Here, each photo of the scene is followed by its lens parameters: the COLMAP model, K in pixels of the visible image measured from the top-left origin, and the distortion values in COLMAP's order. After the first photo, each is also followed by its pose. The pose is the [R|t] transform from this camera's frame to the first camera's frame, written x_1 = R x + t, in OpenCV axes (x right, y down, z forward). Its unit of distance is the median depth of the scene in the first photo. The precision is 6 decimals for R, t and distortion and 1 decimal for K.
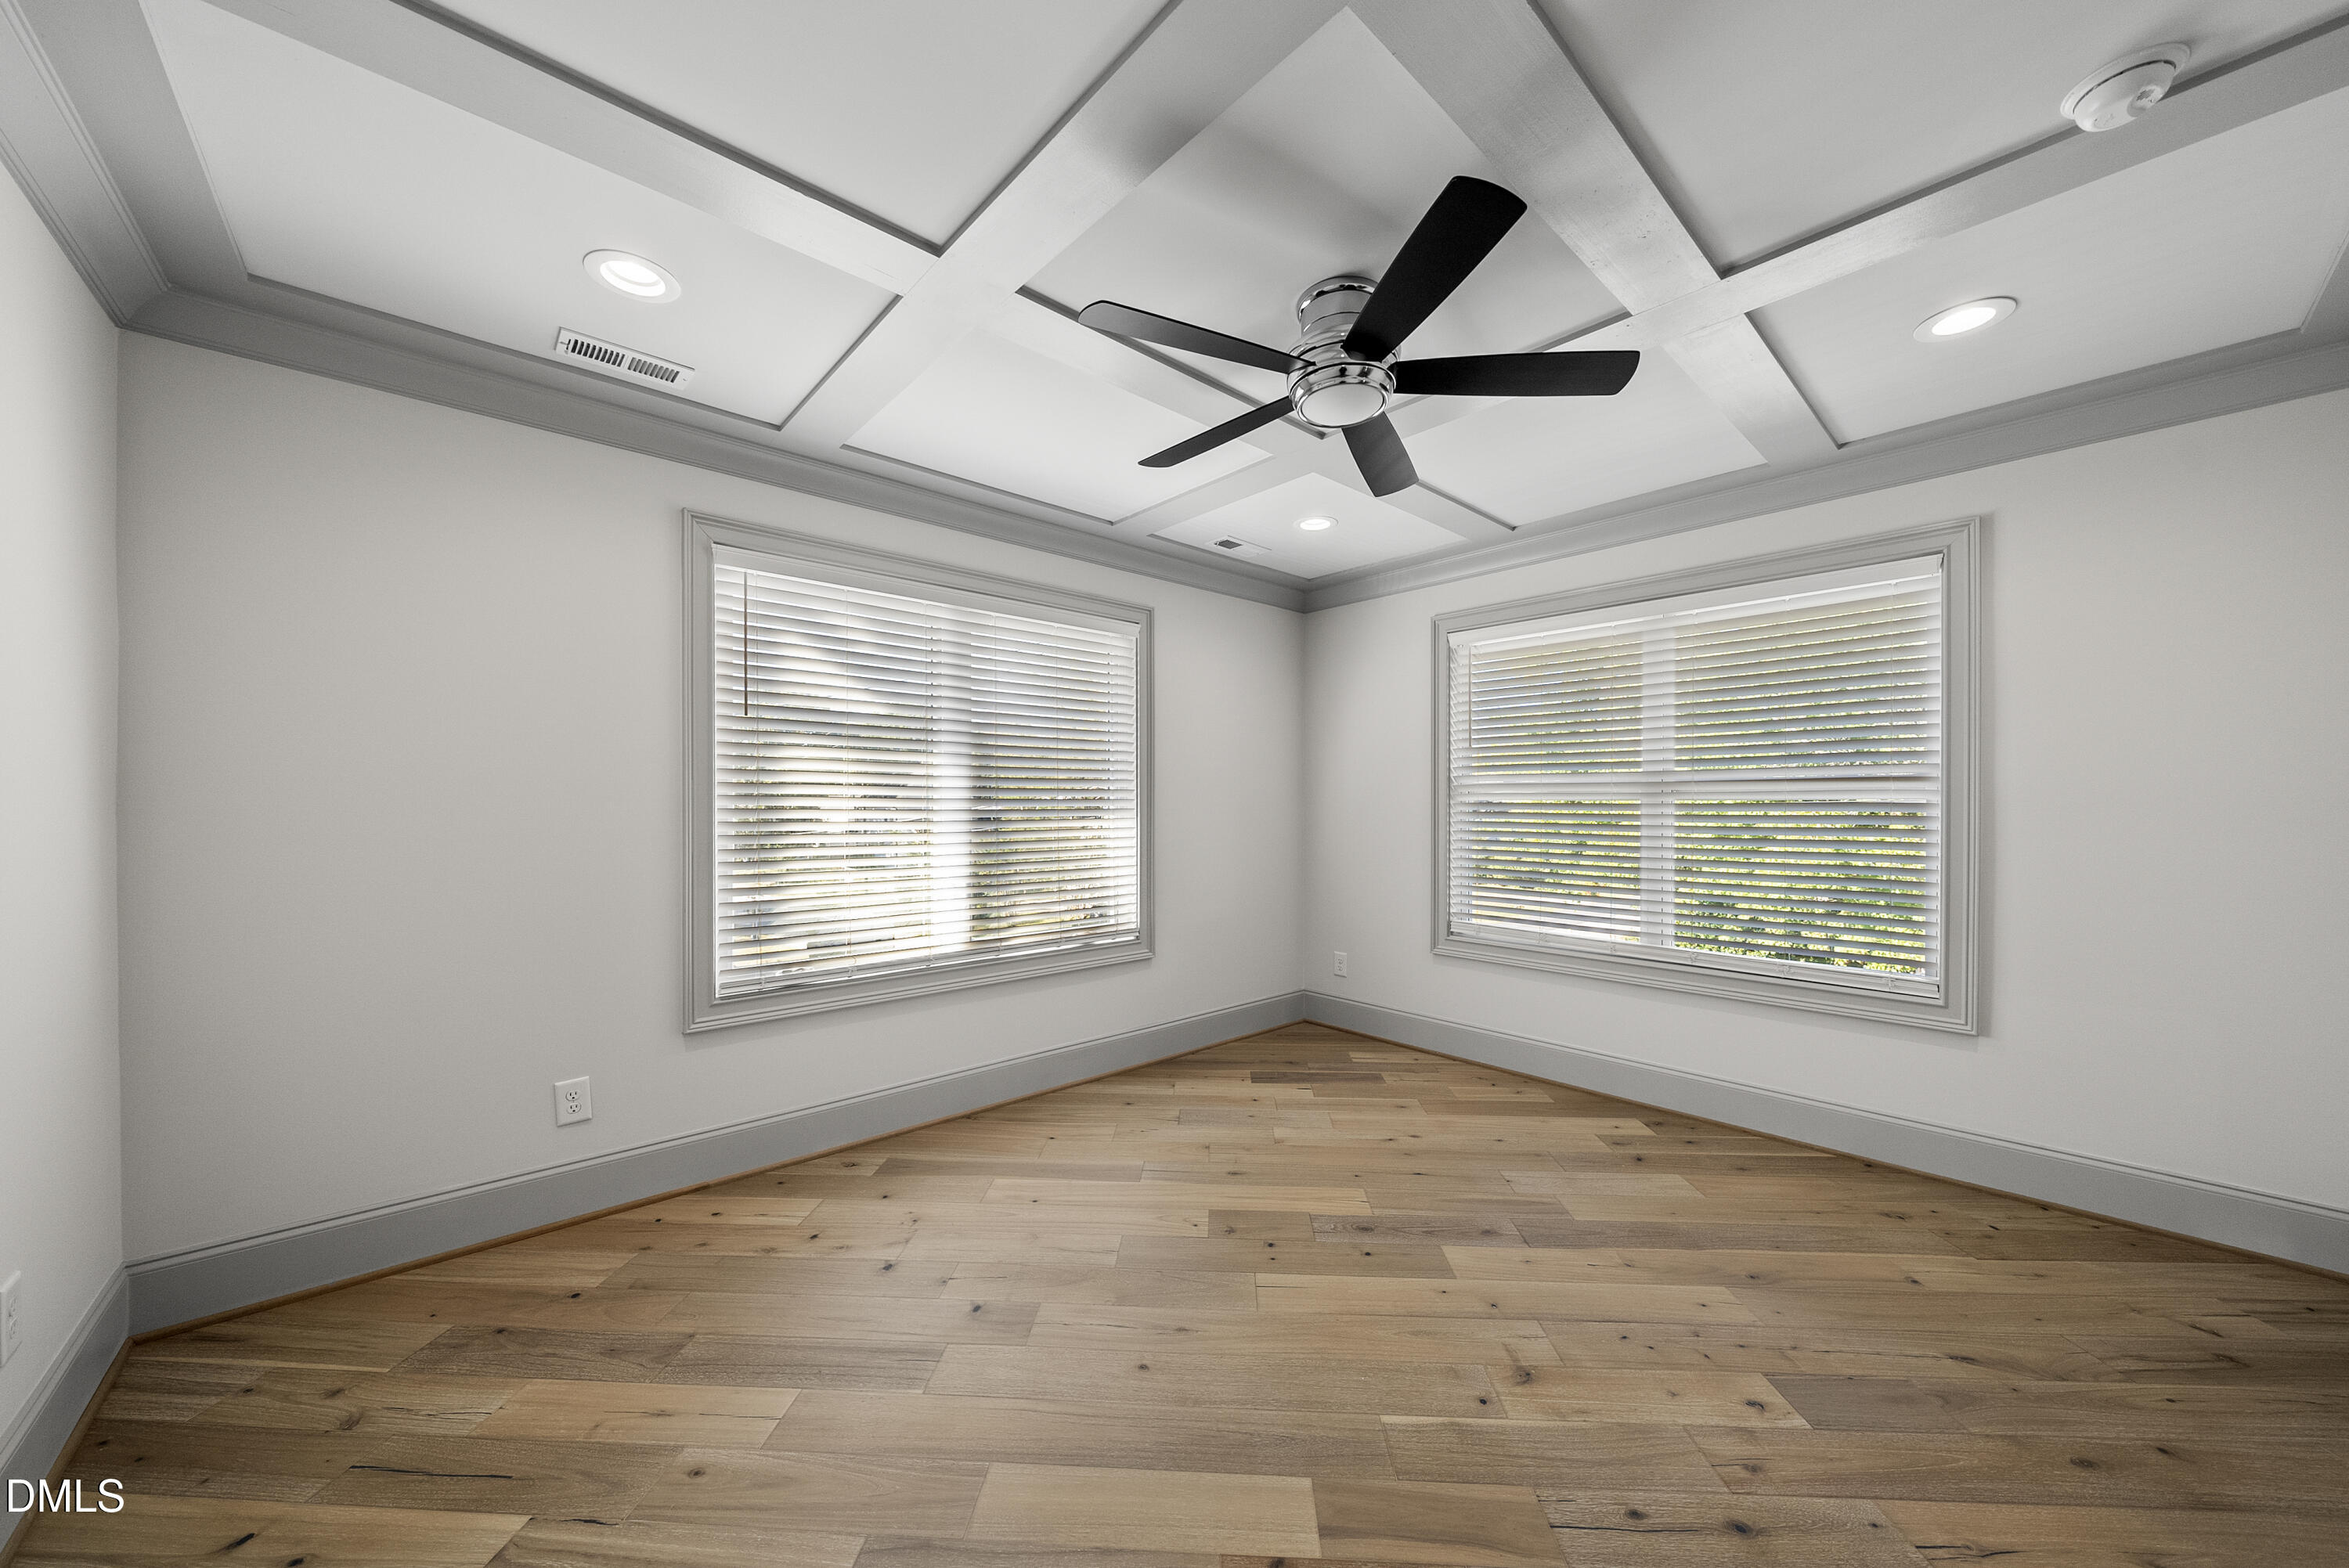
lens RADIAL K [[814.9, 0, 1169.8], [0, 814.9, 804.9], [0, 0, 1]] dist [-0.005271, -0.000098]
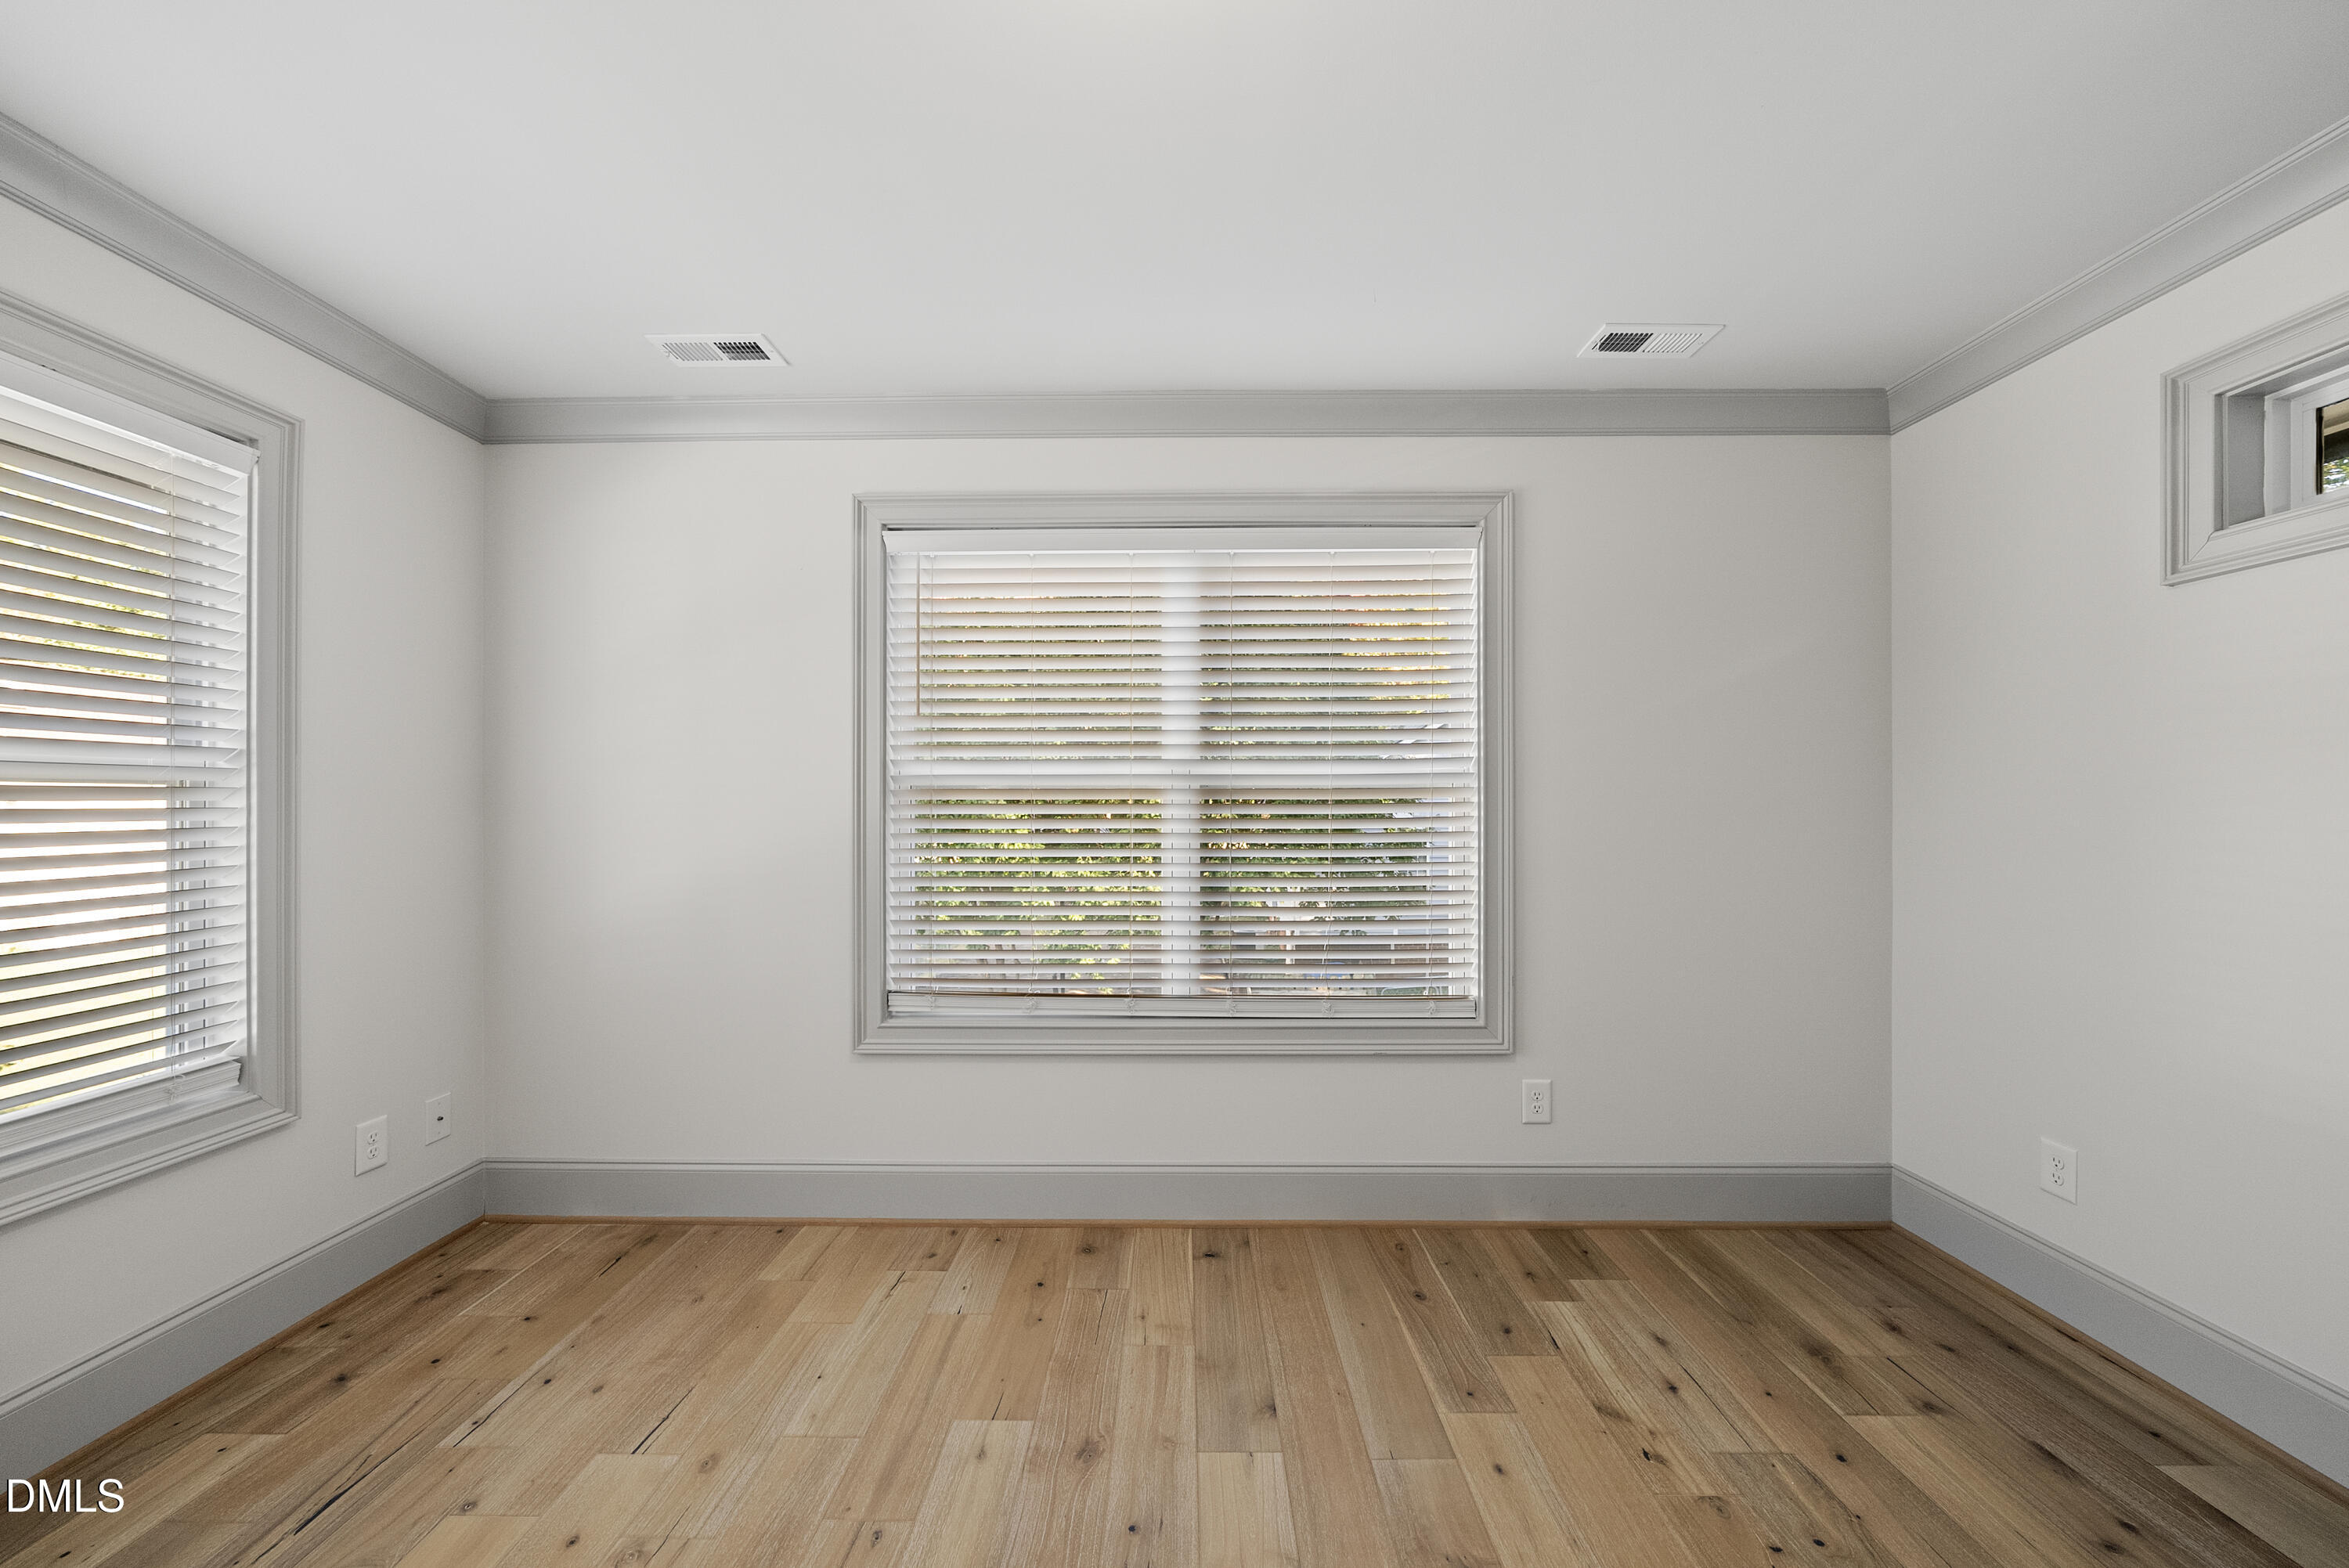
lens RADIAL K [[814.9, 0, 1169.8], [0, 814.9, 804.9], [0, 0, 1]] dist [-0.005271, -0.000098]
pose [[0.679825, -0.003719, 0.733365, 0.049244], [0.006117, 0.999981, -0.000599, 0.001149], [-0.733349, 0.004894, 0.679835, 0.546915]]
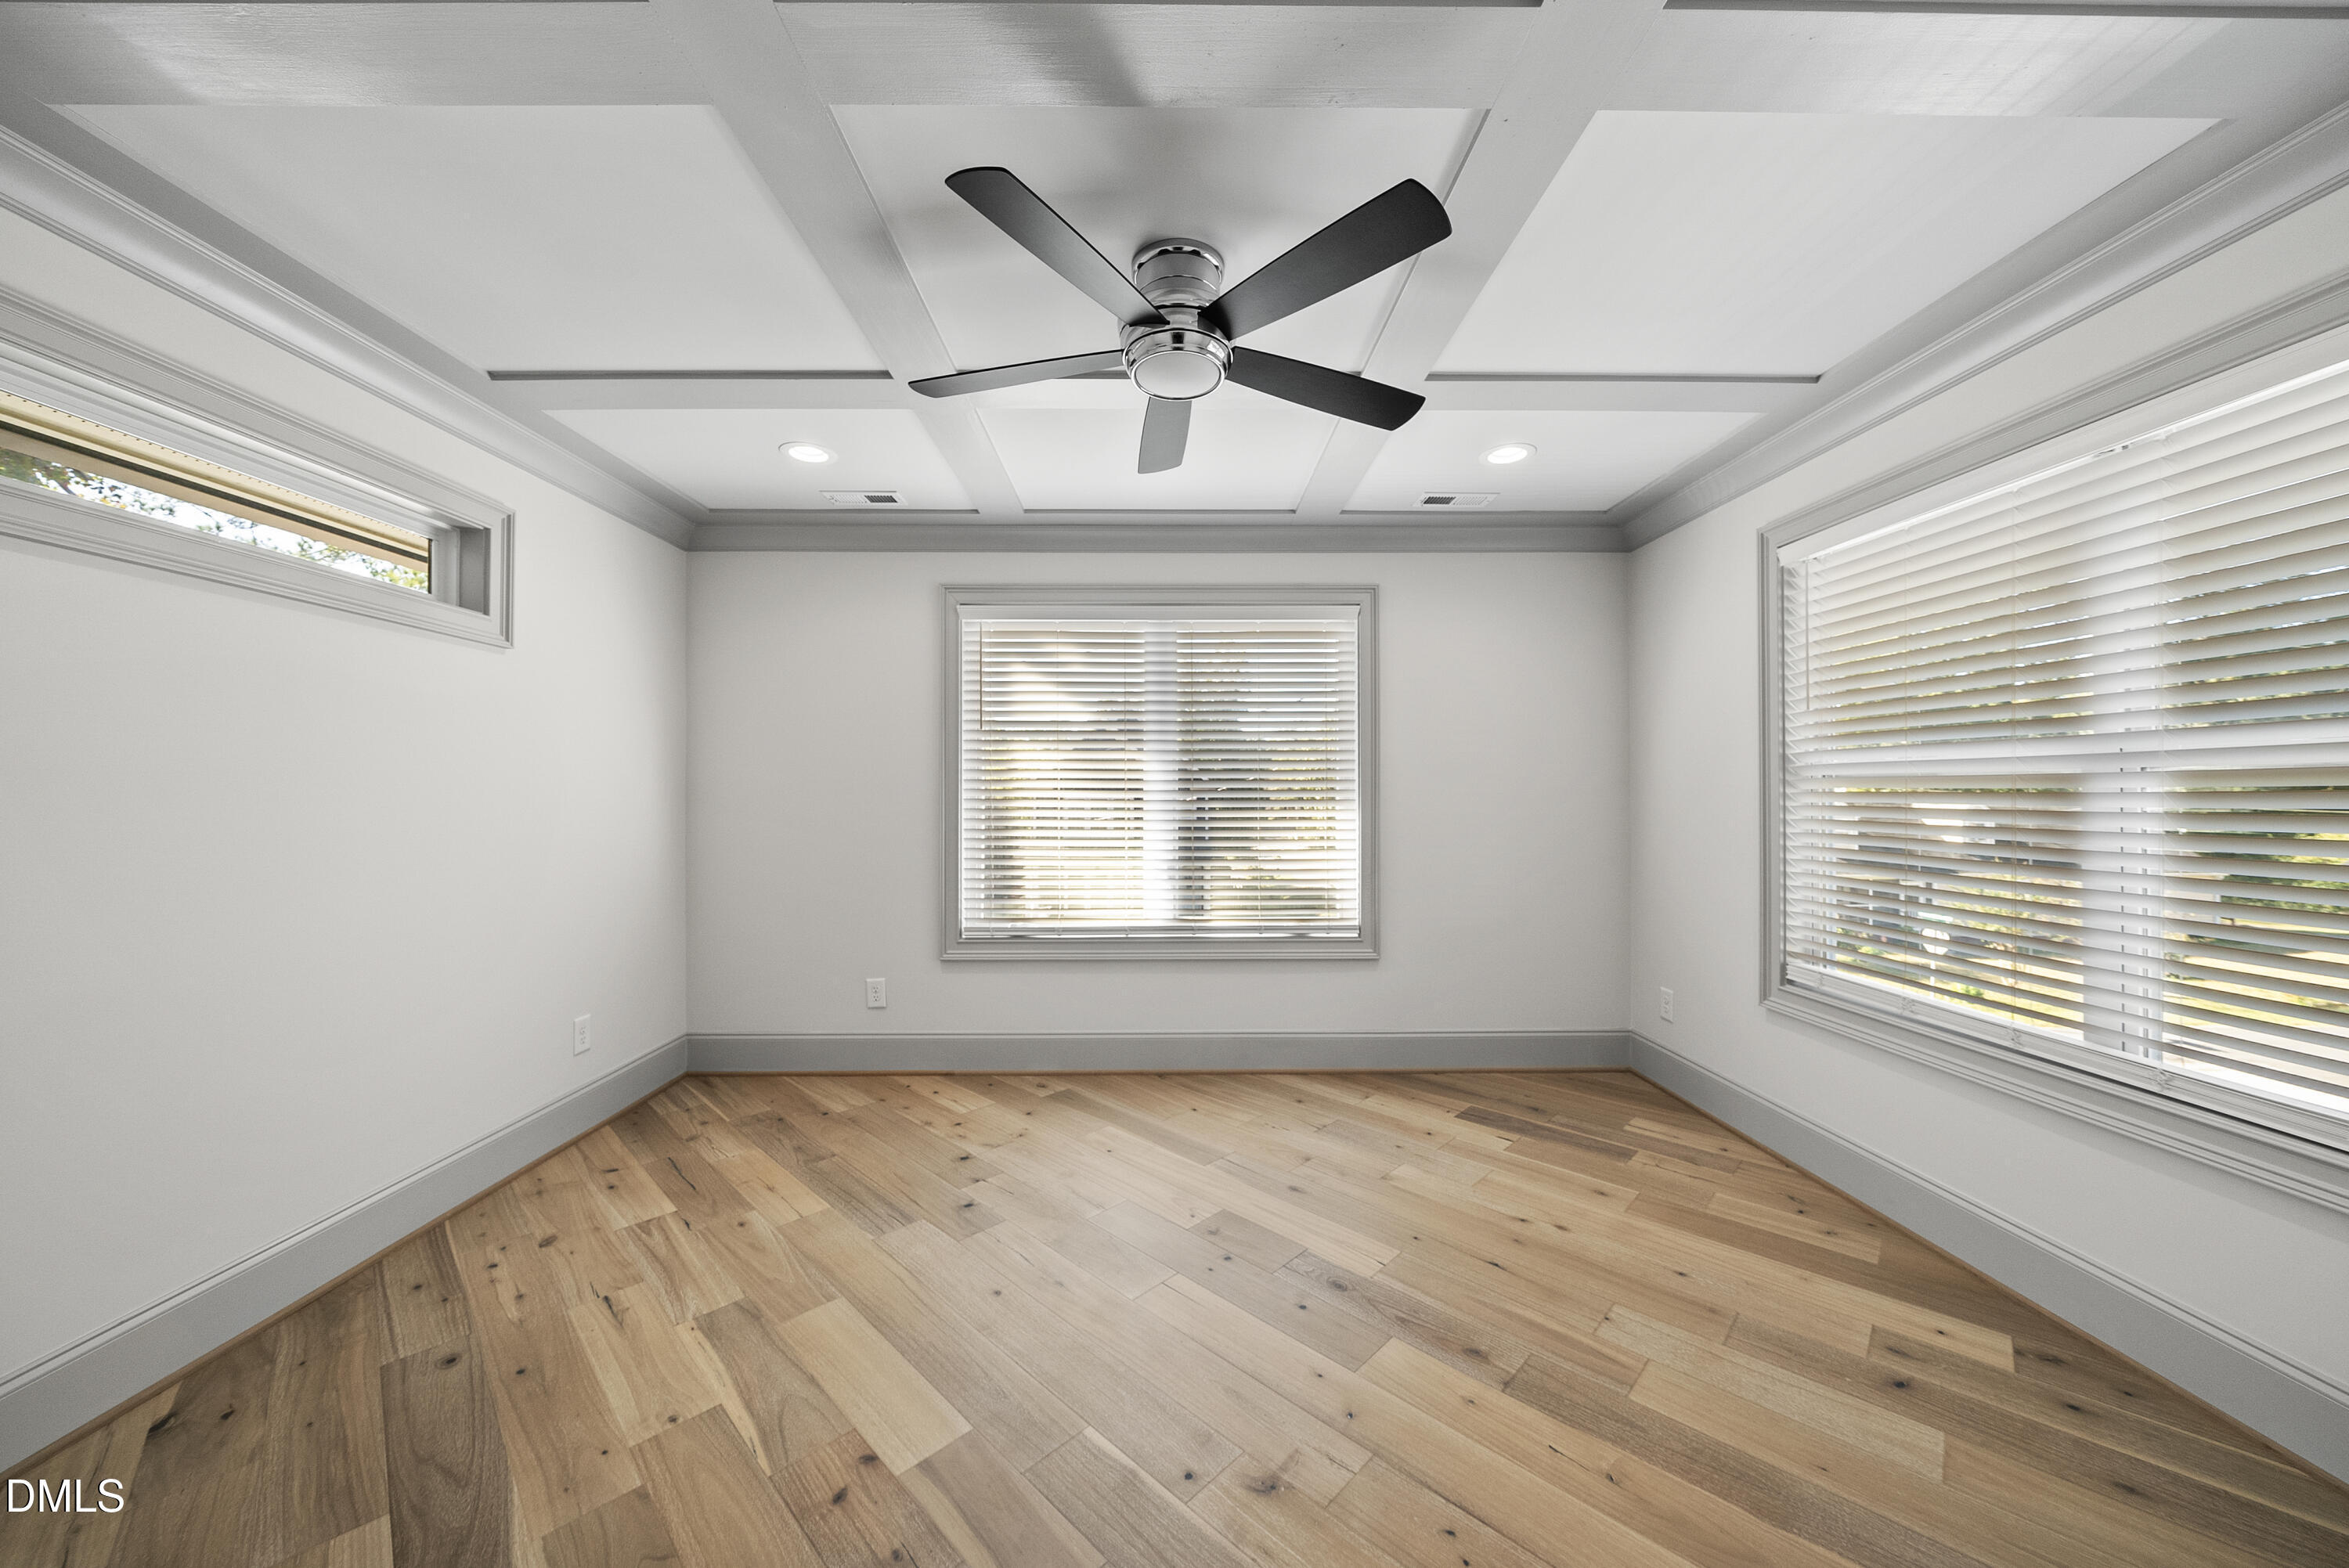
lens RADIAL K [[813.6, 0, 1175.8], [0, 813.6, 789.2], [0, 0, 1]] dist [-0.000354, -0.002962]
pose [[0.752230, -0.006267, -0.658871, 0.526288], [0.001053, 0.999965, -0.008309, 0.000588], [0.658900, 0.005557, 0.752210, 0.180303]]
